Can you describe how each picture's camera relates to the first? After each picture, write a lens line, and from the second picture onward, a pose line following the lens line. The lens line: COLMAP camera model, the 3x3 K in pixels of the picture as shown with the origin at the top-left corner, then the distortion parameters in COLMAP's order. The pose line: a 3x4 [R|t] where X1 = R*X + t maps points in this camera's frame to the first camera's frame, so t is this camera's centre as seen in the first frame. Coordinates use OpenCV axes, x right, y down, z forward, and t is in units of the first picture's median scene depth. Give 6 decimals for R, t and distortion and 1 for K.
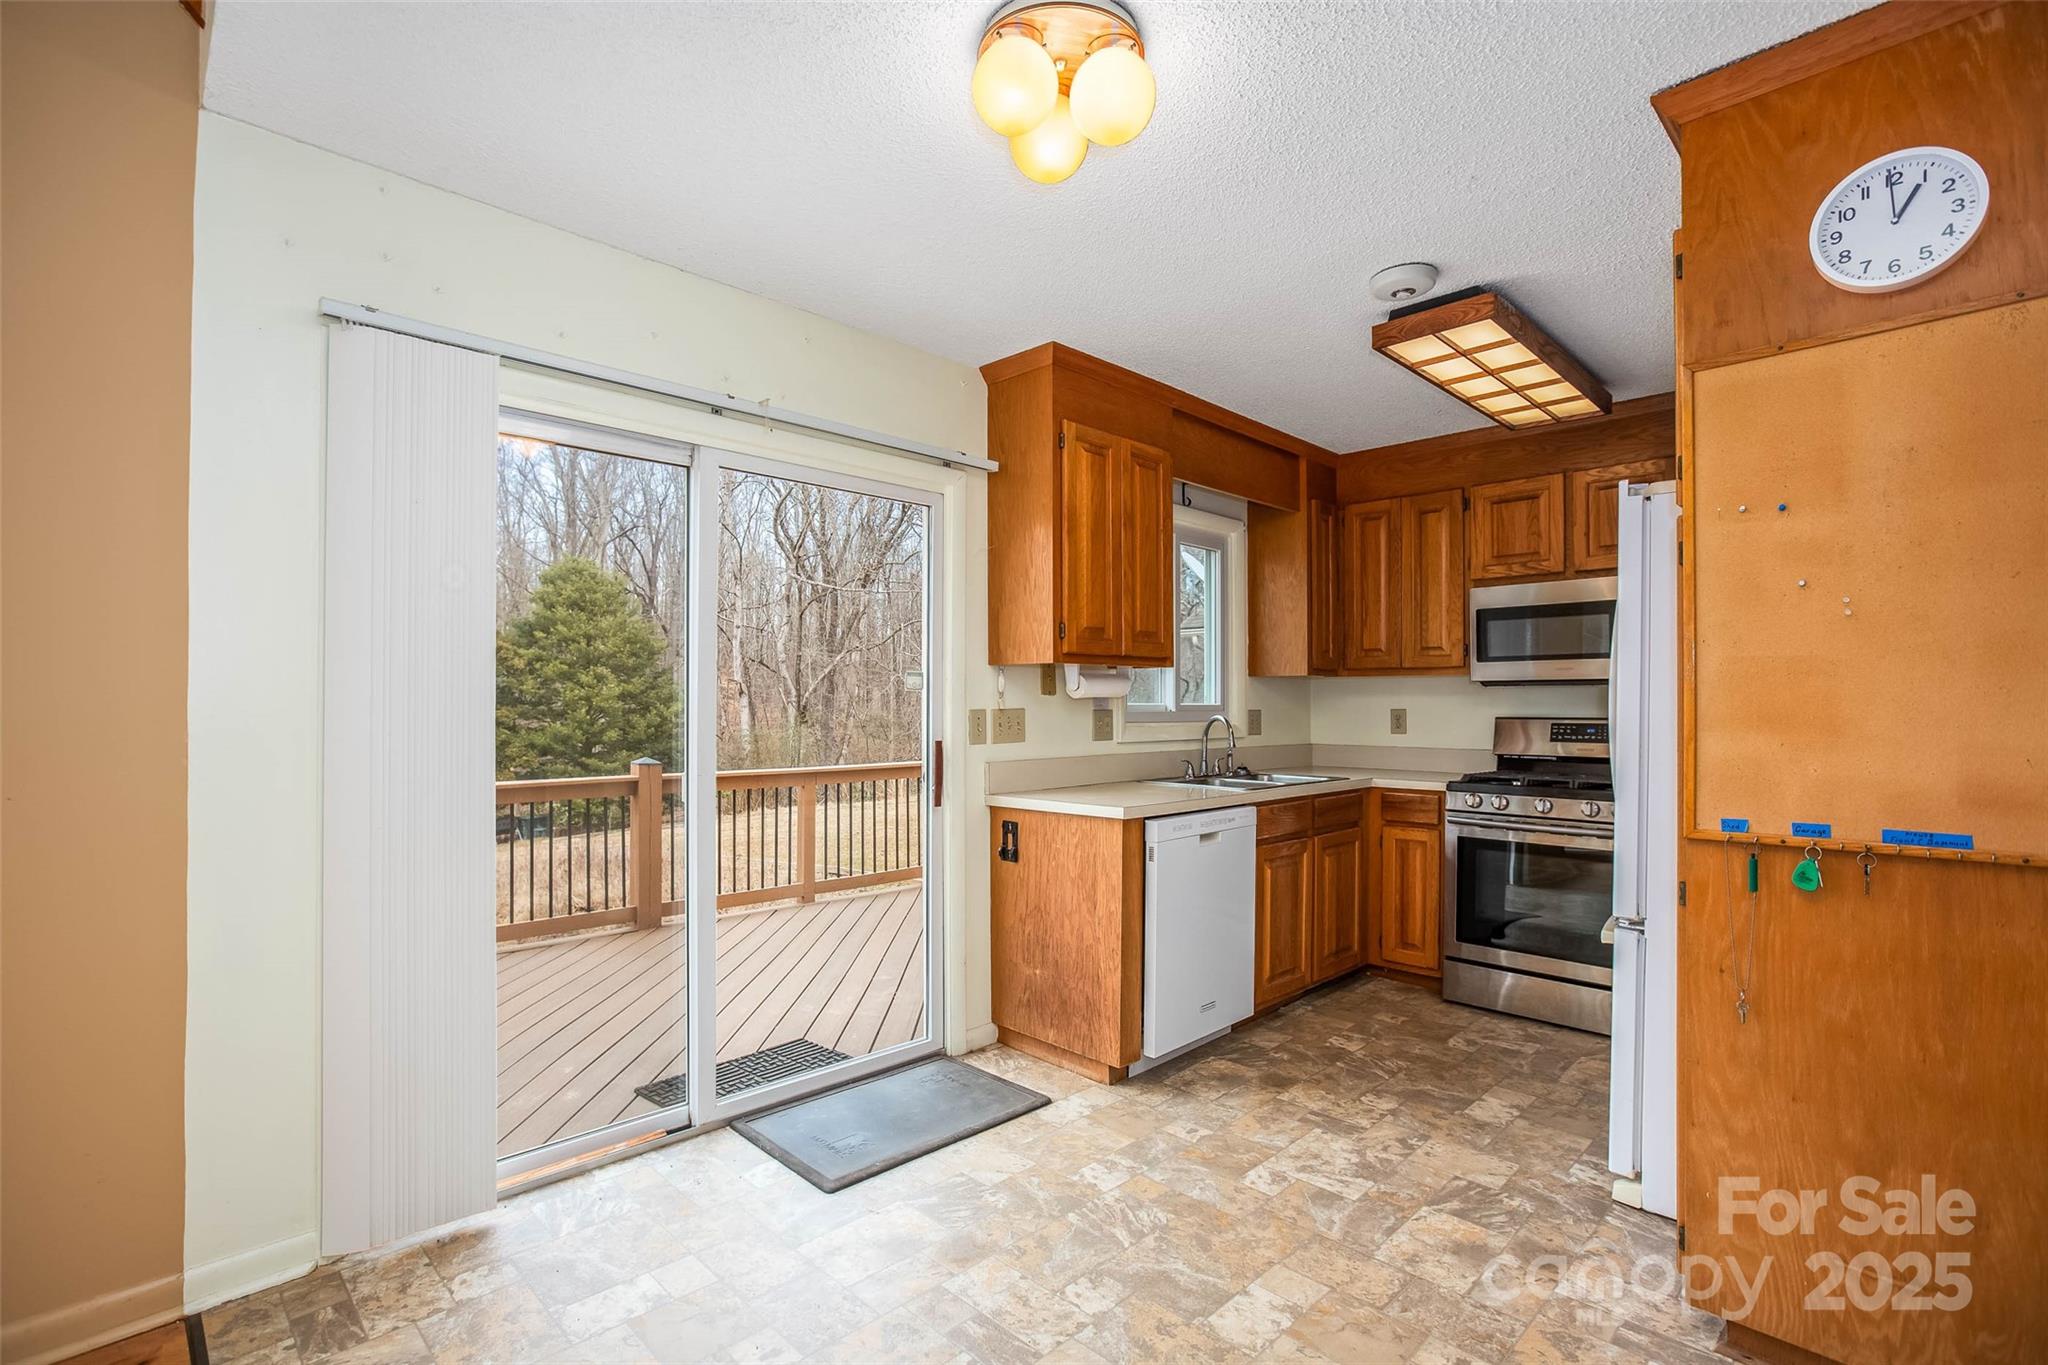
lens RADIAL K [[941.6, 0, 984.5], [0, 941.6, 708.6], [0, 0, 1]] dist [-0.021997, 0.000341]
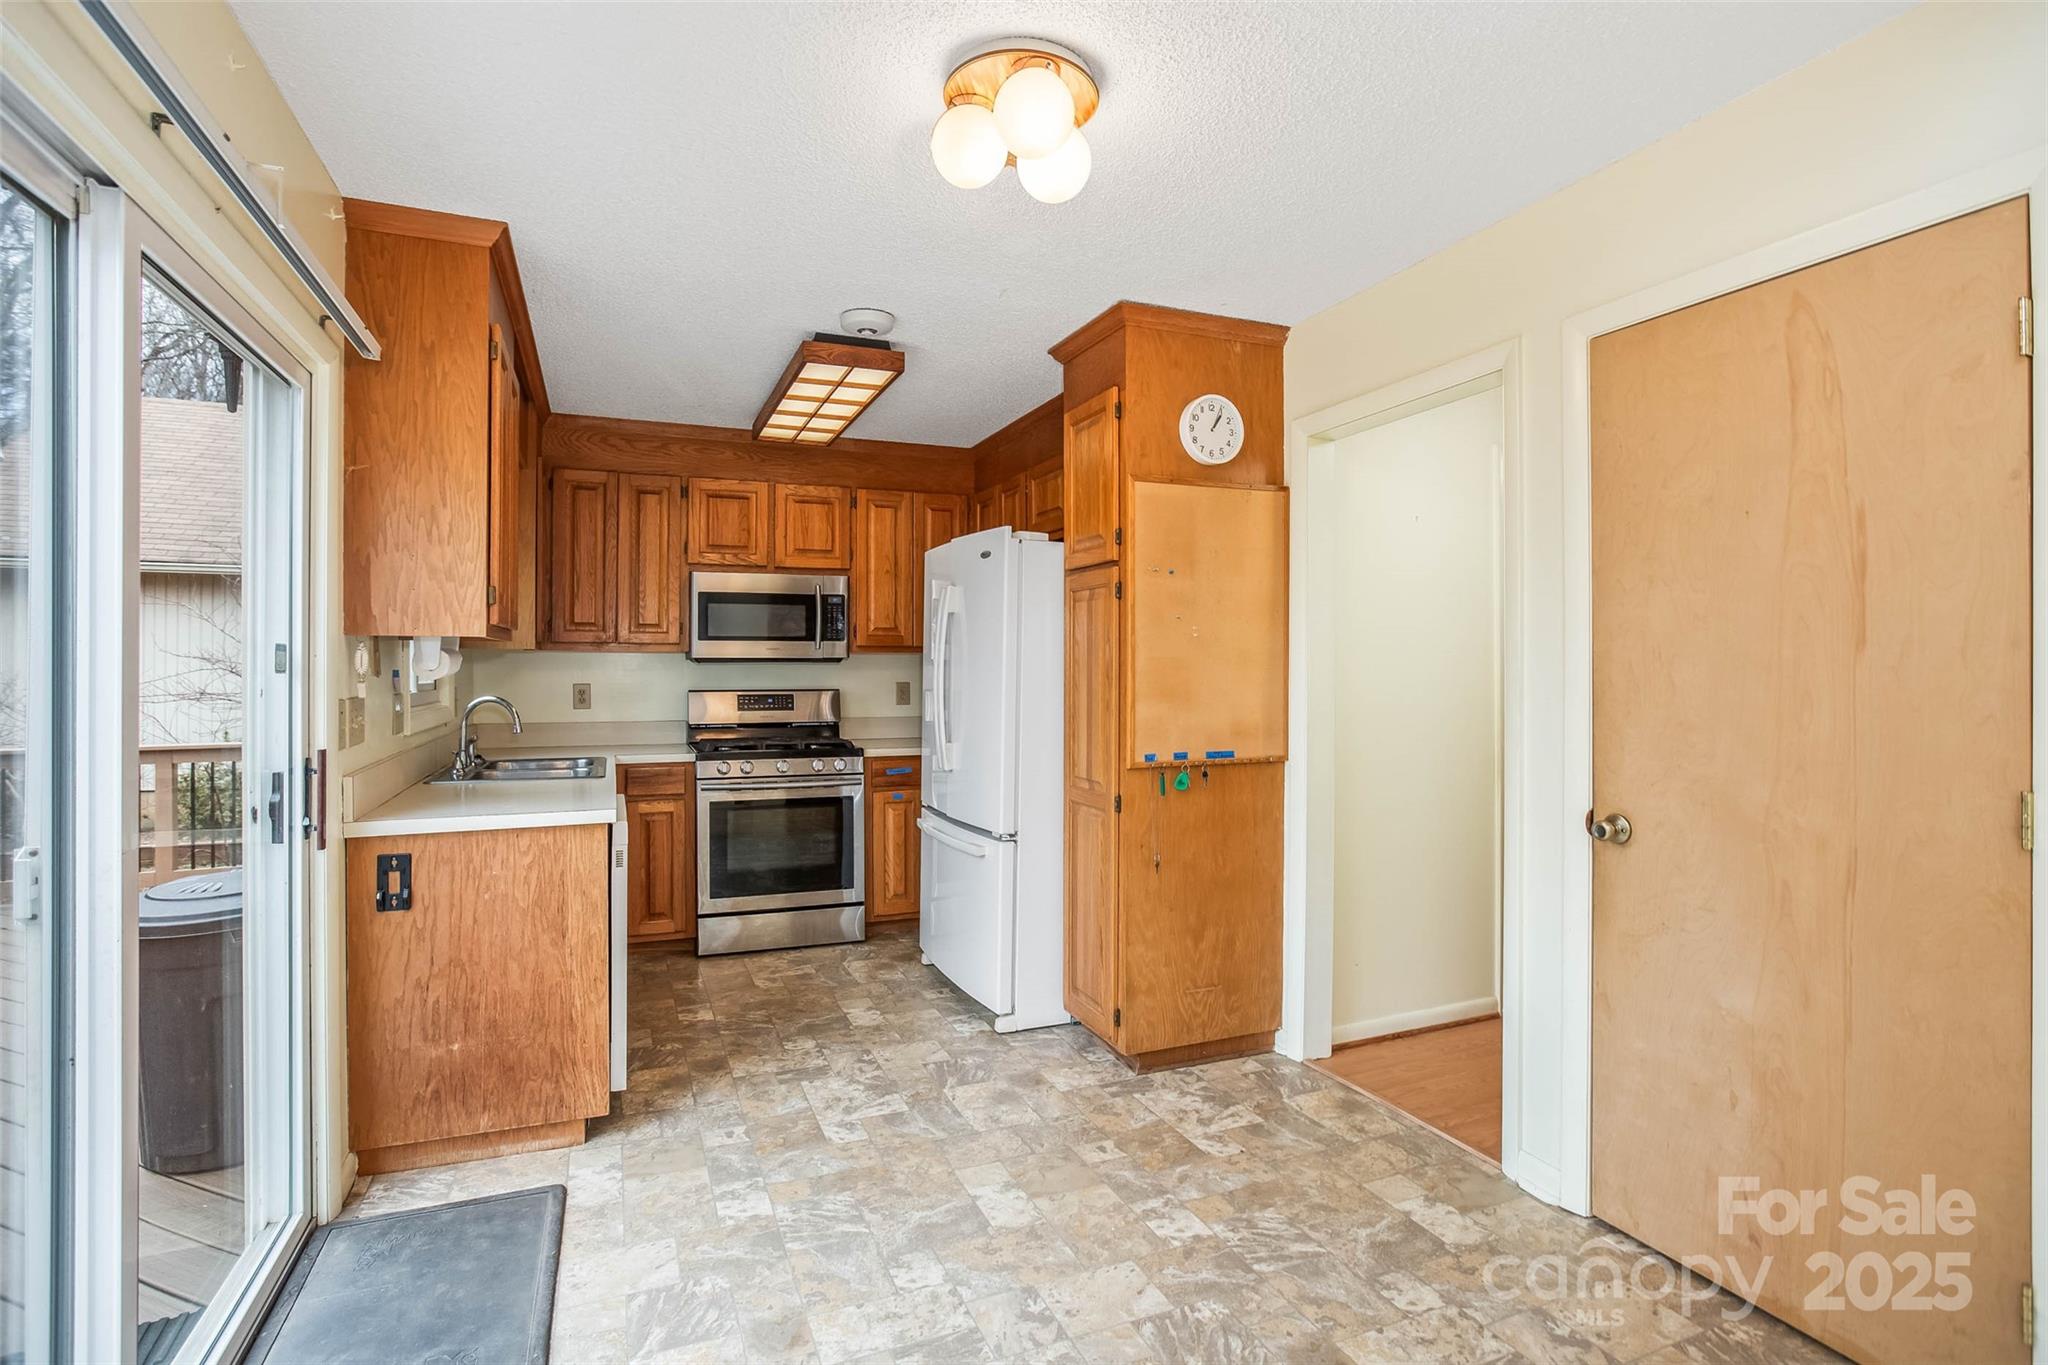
lens RADIAL K [[978.9, 0, 1018.6], [0, 978.9, 675.5], [0, 0, 1]] dist [-0.068657, 0.040696]
pose [[0.361750, -0.006763, 0.932251, -0.498546], [0.004015, 0.999976, 0.005696, -0.018047], [-0.932266, 0.001682, 0.361769, 0.316226]]
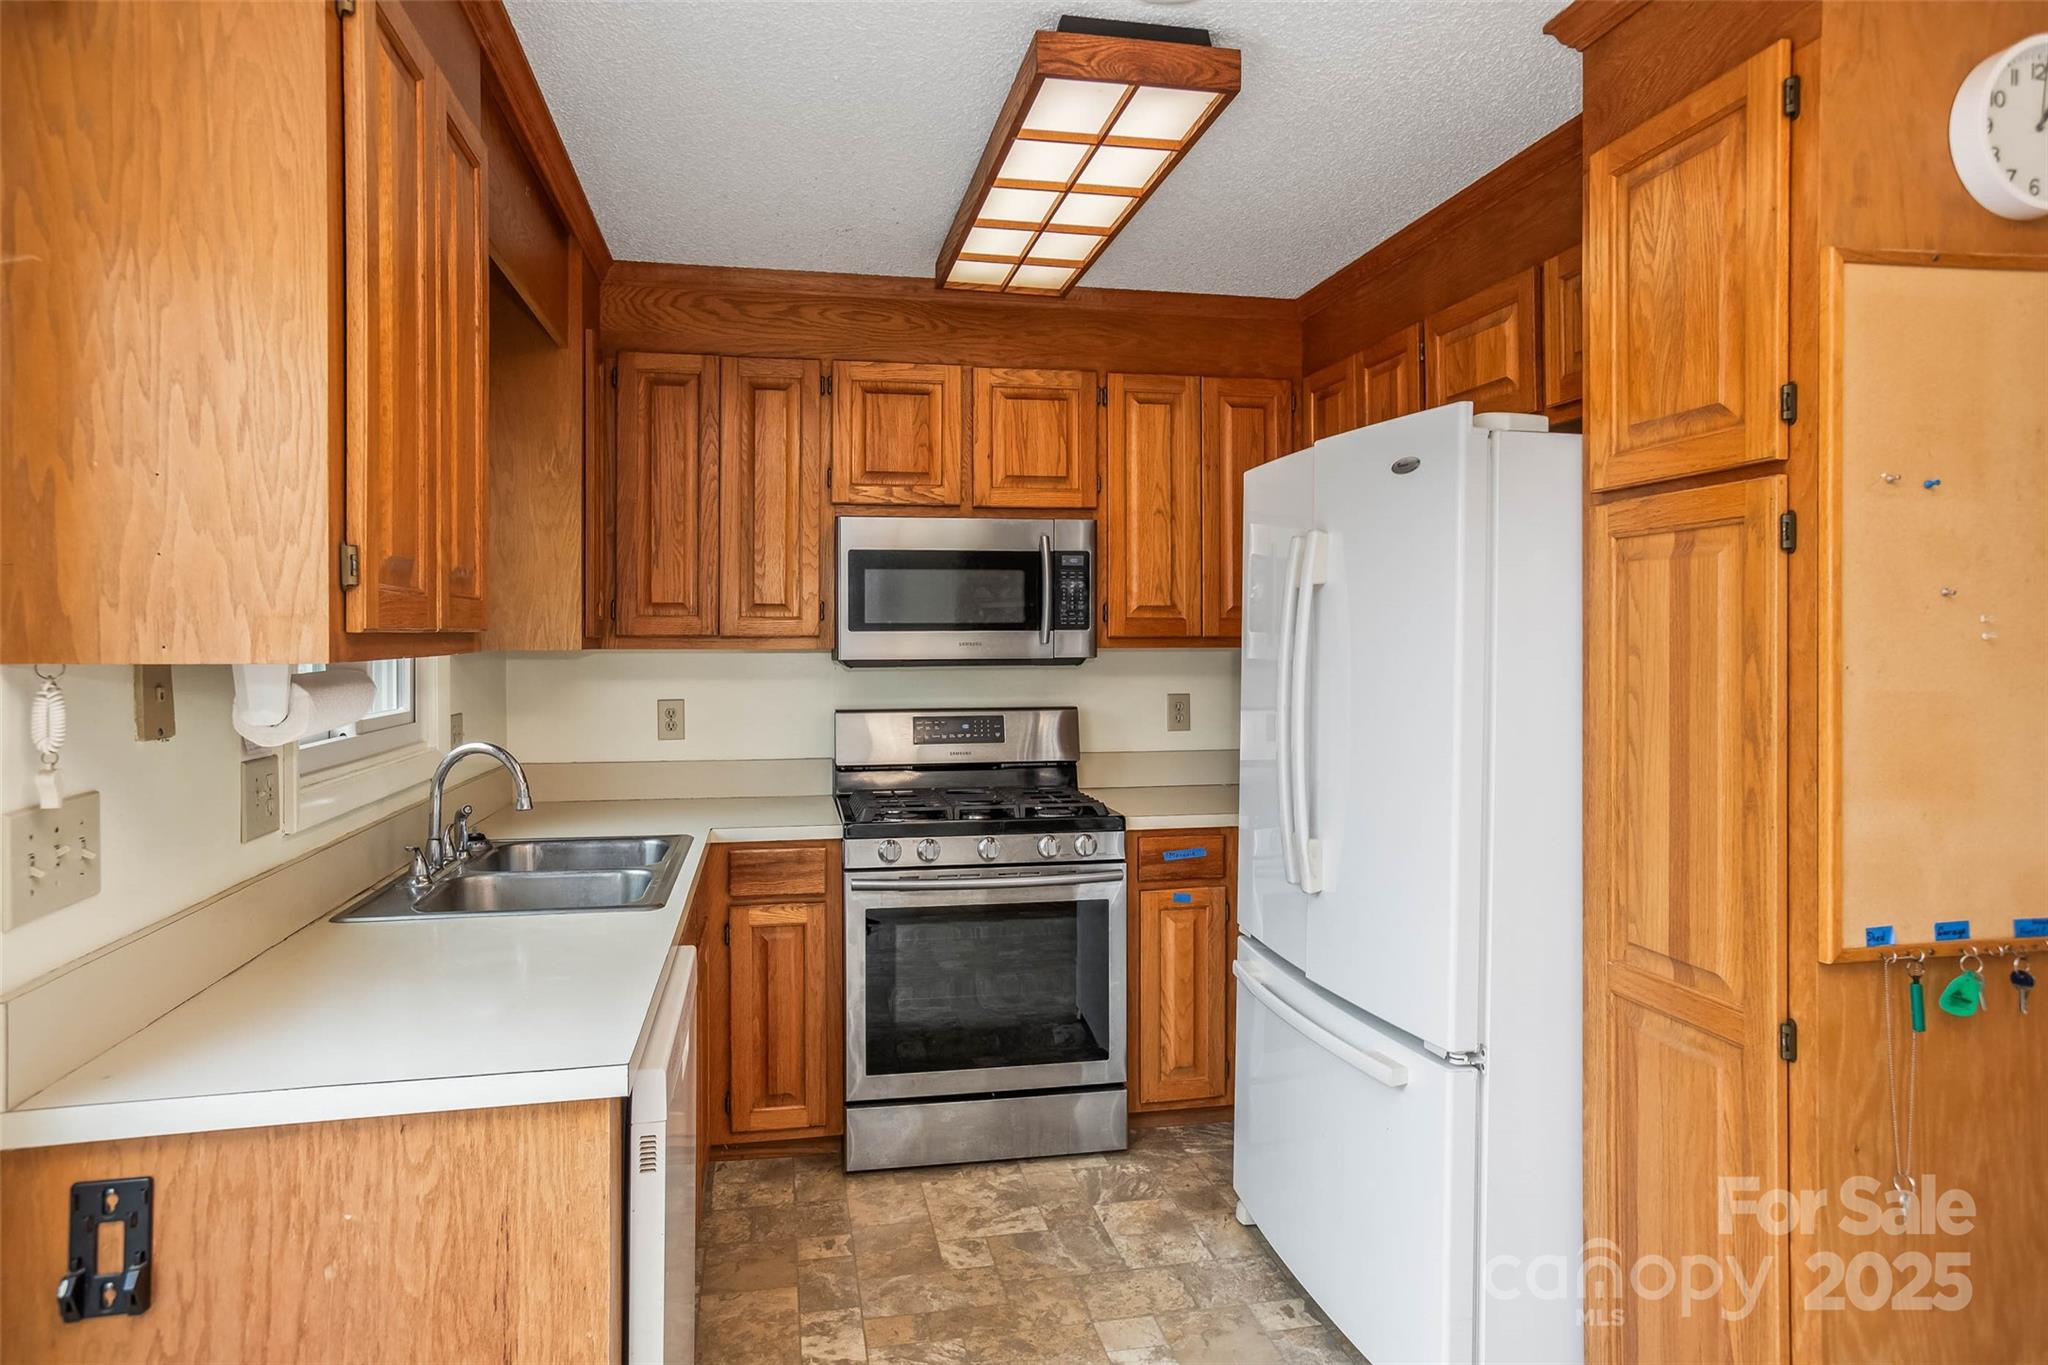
lens RADIAL K [[1200.3, 0, 1031.3], [0, 1200.3, 643.8], [0, 0, 1]] dist [-0.038796, 0.039891]
pose [[0.528058, -0.004343, 0.849197, -0.147438], [0.006875, 0.999976, 0.000839, -0.052117], [-0.849180, 0.005395, 0.528076, 0.578859]]
